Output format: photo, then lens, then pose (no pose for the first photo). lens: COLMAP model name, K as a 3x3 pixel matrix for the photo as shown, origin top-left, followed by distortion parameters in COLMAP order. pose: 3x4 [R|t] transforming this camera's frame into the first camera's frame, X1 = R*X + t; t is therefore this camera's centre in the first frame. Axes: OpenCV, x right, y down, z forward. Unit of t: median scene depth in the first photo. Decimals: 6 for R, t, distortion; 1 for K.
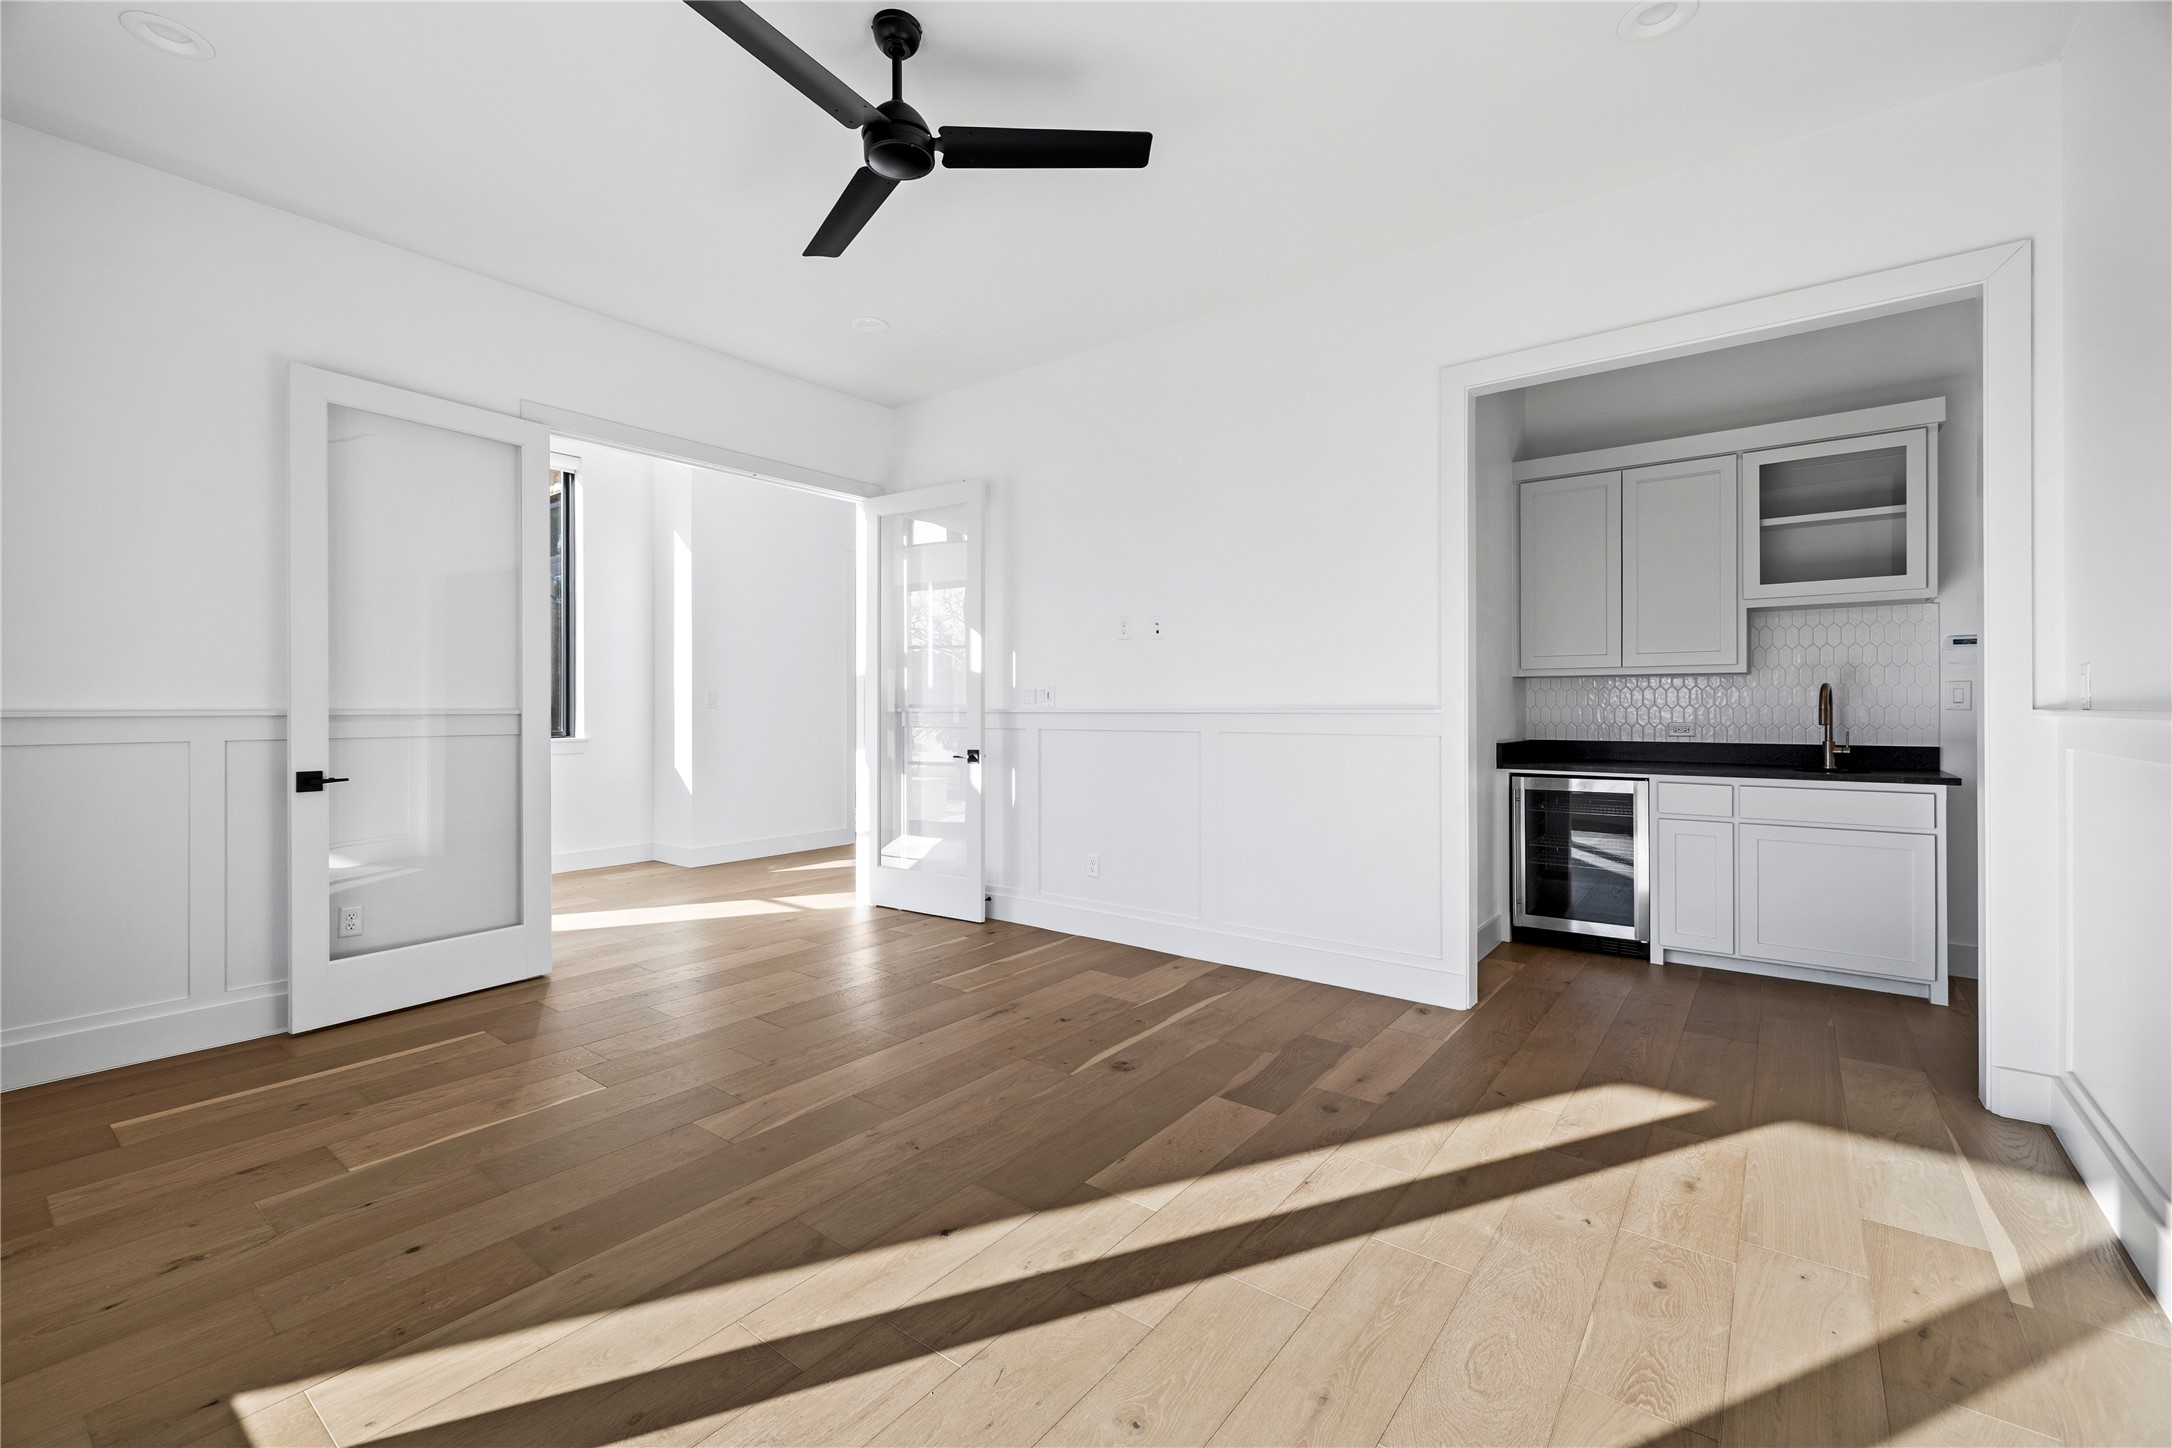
lens RADIAL K [[918.6, 0, 1088.3], [0, 918.6, 704.1], [0, 0, 1]] dist [0.001734, 0.000575]
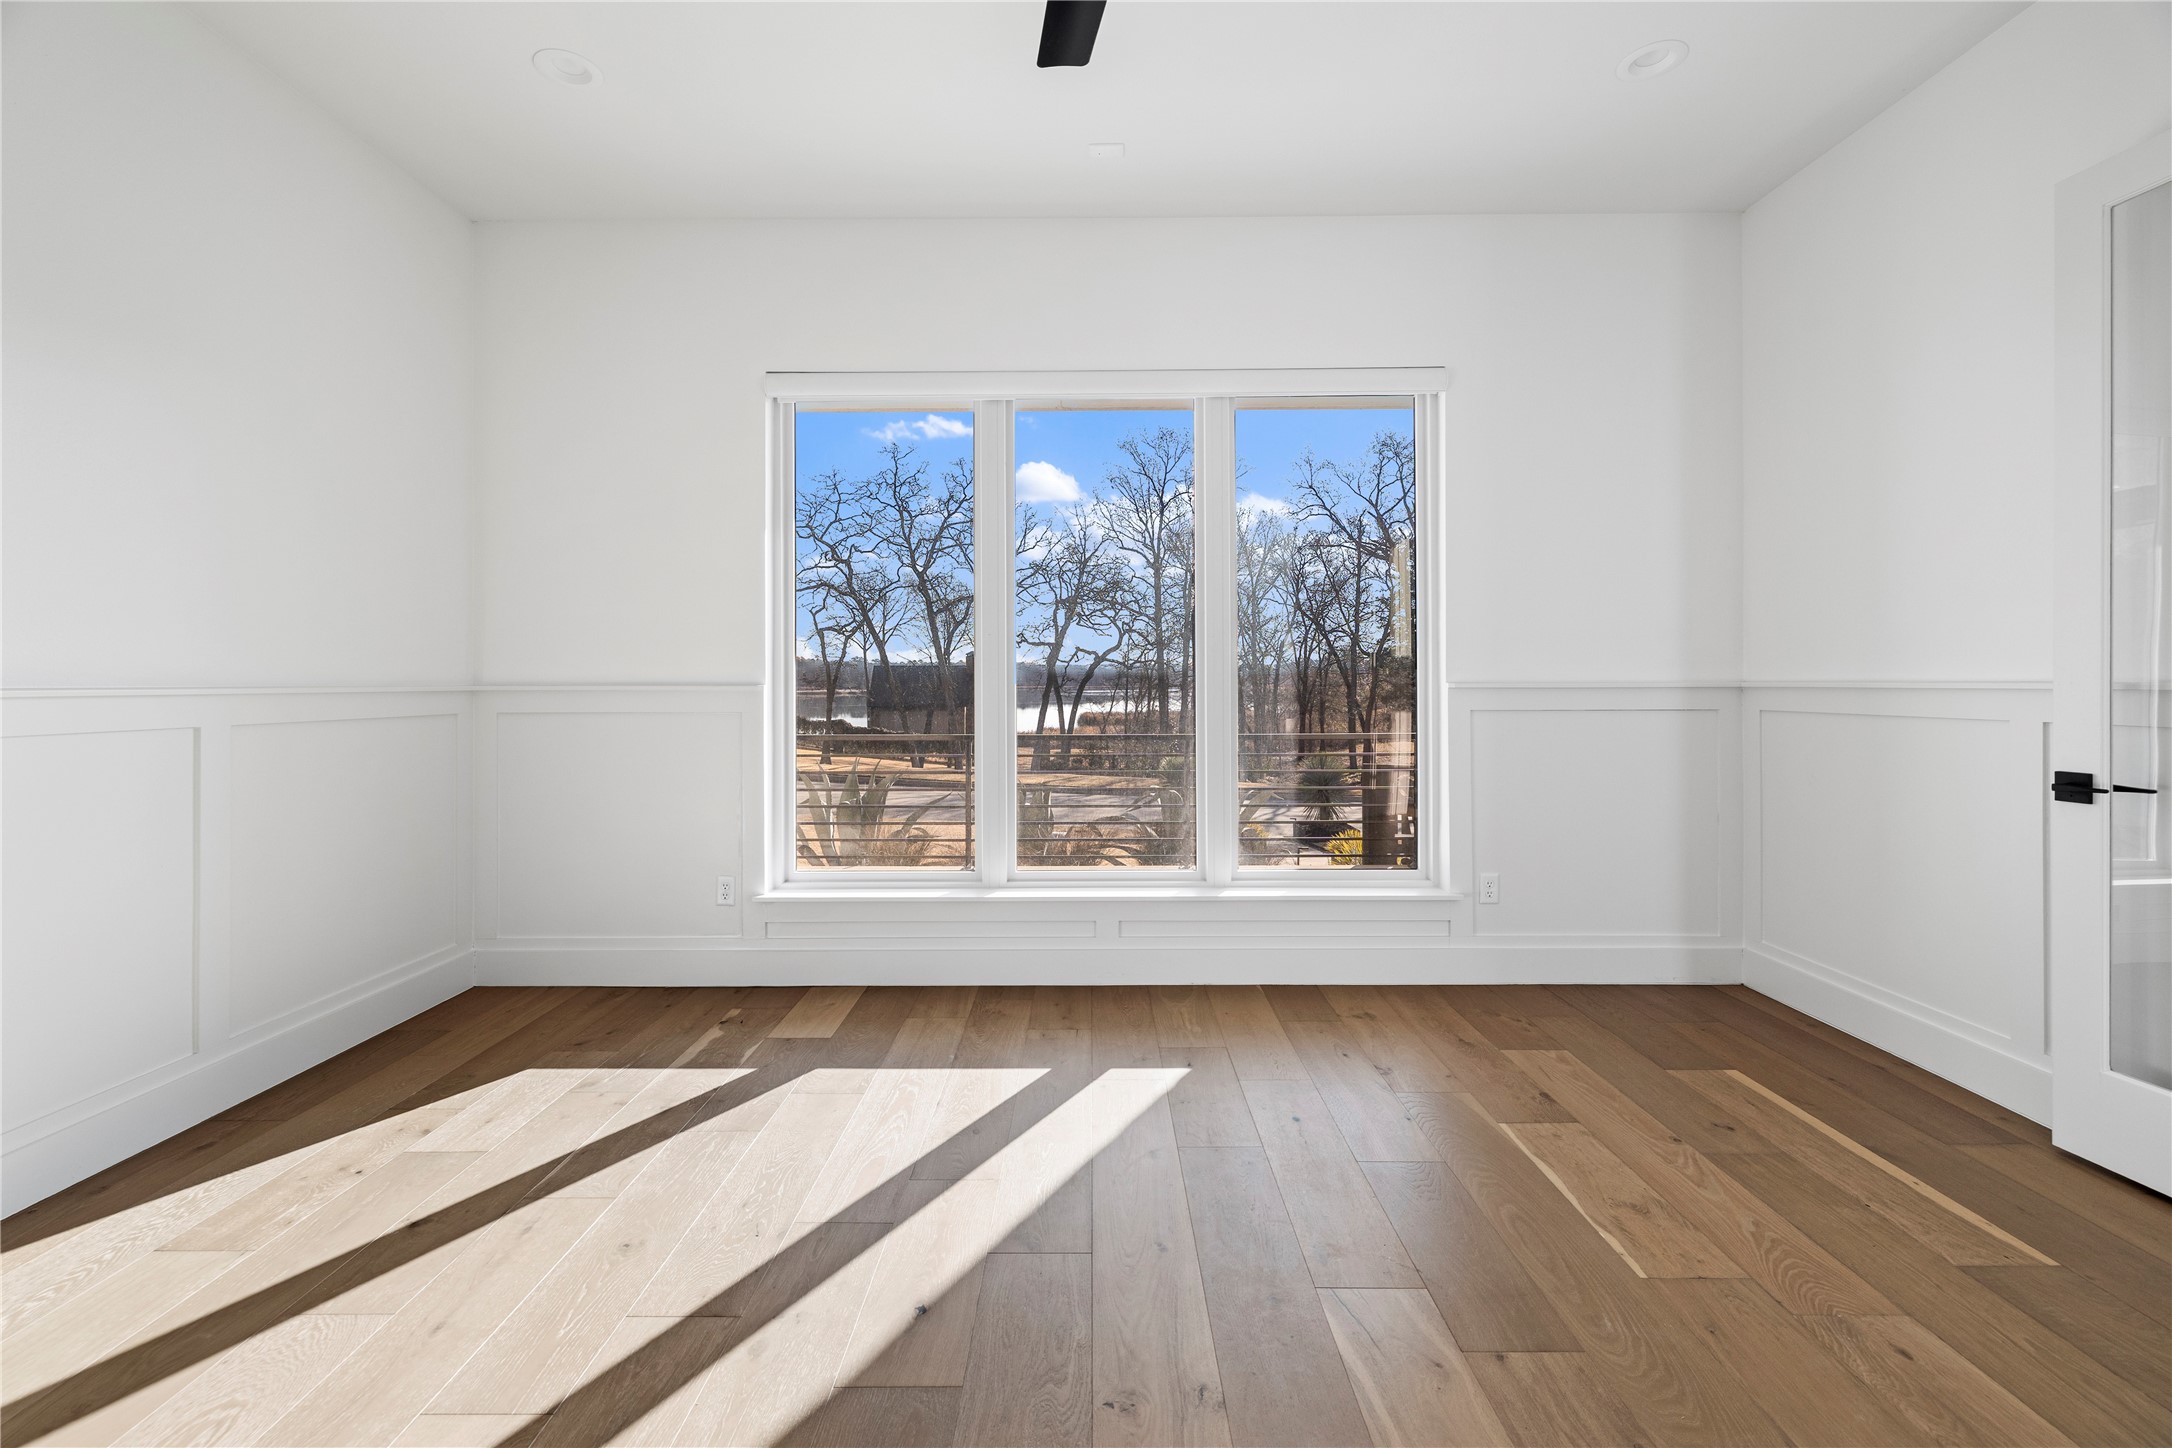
lens RADIAL K [[918.6, 0, 1076.3], [0, 918.6, 708.2], [0, 0, 1]] dist [0.001734, 0.000575]
pose [[-0.799027, 0.019560, -0.600977, 0.170885], [0.004910, 0.999650, 0.026009, 0.006818], [0.601275, 0.017831, -0.798843, 1.334759]]
